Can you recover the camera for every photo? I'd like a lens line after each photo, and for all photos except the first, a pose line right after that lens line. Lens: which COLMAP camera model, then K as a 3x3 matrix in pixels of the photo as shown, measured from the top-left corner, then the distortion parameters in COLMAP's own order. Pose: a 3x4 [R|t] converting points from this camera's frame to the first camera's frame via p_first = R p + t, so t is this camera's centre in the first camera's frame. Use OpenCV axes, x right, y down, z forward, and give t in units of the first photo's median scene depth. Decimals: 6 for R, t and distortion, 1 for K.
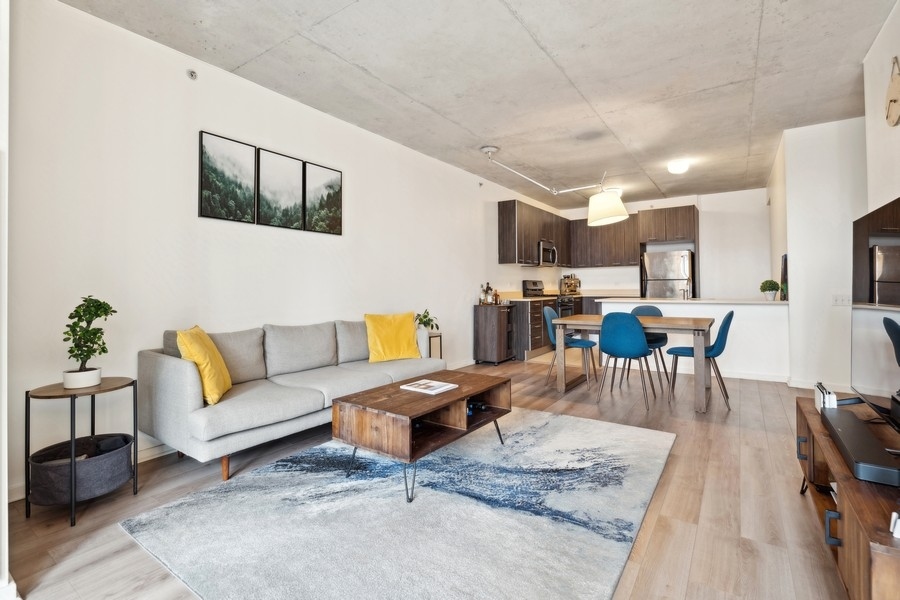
lens RADIAL K [[421.8, 0, 450.4], [0, 421.8, 278.8], [0, 0, 1]] dist [-0.000995, 0.000010]
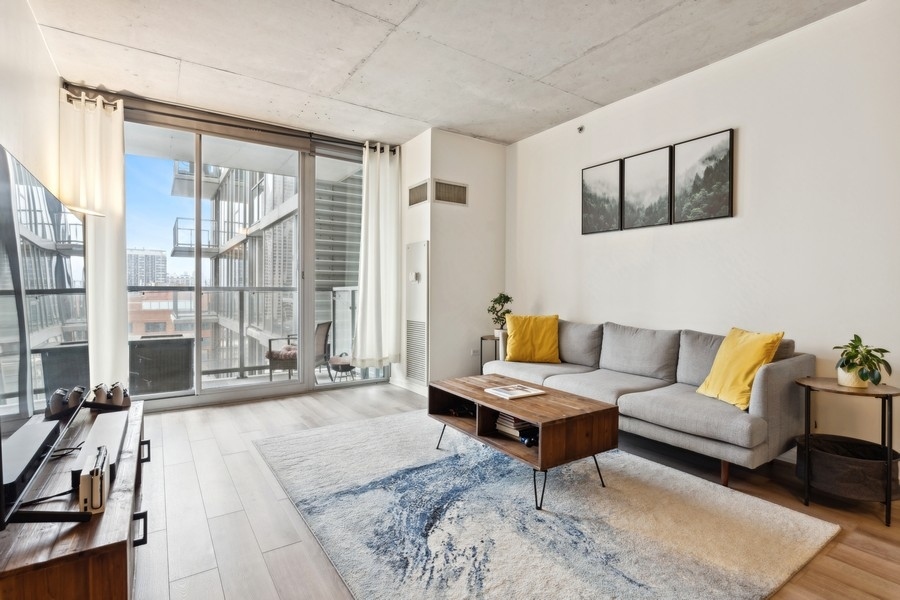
lens RADIAL K [[438.3, 0, 448.6], [0, 438.3, 295.1], [0, 0, 1]] dist [-0.004468, -0.000426]
pose [[-0.372878, 0.015189, -0.927756, 0.504990], [0.016963, 0.999810, 0.009551, 0.012976], [0.927725, -0.012176, -0.373065, 0.672227]]
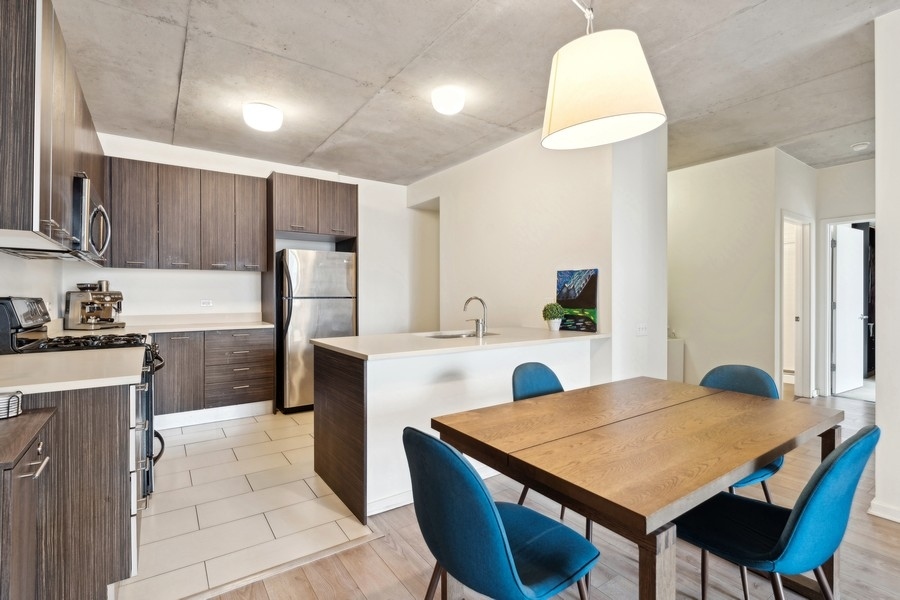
lens RADIAL K [[420.6, 0, 449.5], [0, 420.6, 296.0], [0, 0, 1]] dist [0.000856, 0.000005]
pose [[0.351896, 0.007873, 0.936006, 0.019232], [-0.019818, 0.999803, -0.000959, -0.004766], [-0.935829, -0.018212, 0.351982, 0.905658]]
